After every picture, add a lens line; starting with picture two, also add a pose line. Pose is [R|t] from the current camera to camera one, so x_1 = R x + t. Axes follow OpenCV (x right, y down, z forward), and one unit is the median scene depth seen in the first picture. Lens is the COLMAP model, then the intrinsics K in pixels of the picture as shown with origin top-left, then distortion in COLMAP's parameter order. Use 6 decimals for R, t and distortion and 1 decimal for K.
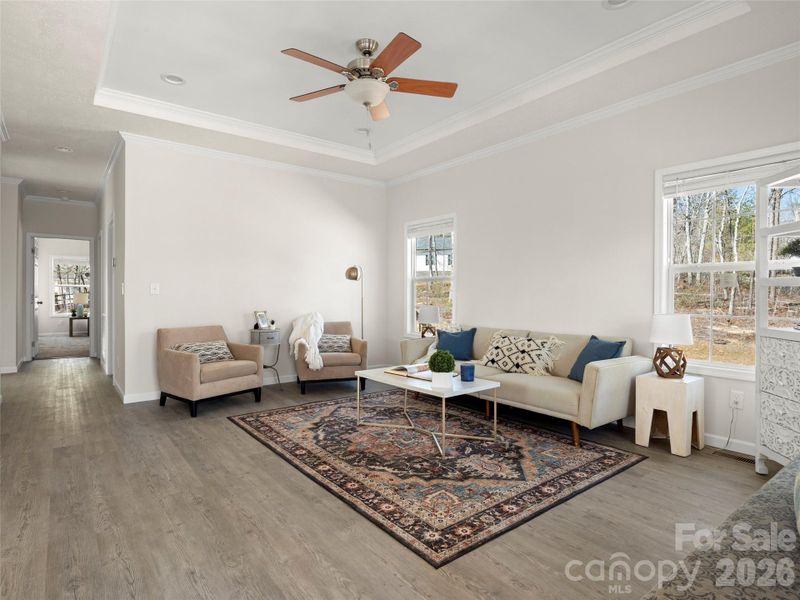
lens RADIAL K [[436.5, 0, 400.6], [0, 436.5, 298.1], [0, 0, 1]] dist [-0.006468, 0.000551]
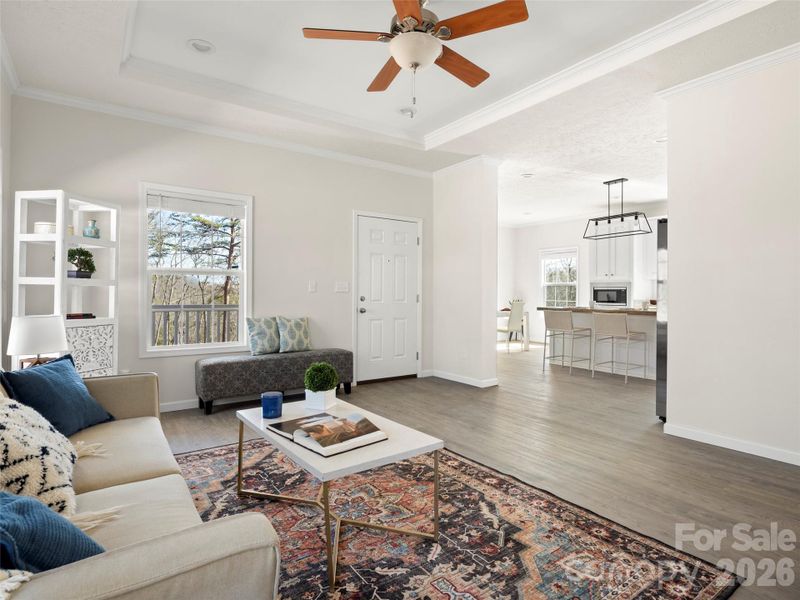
lens RADIAL K [[436.5, 0, 403.4], [0, 436.5, 293.2], [0, 0, 1]] dist [-0.006468, 0.000551]
pose [[-0.998798, -0.007623, 0.048419, -0.096741], [-0.007301, 0.999950, 0.006820, -0.015581], [-0.048468, 0.006458, -0.998804, 1.842923]]
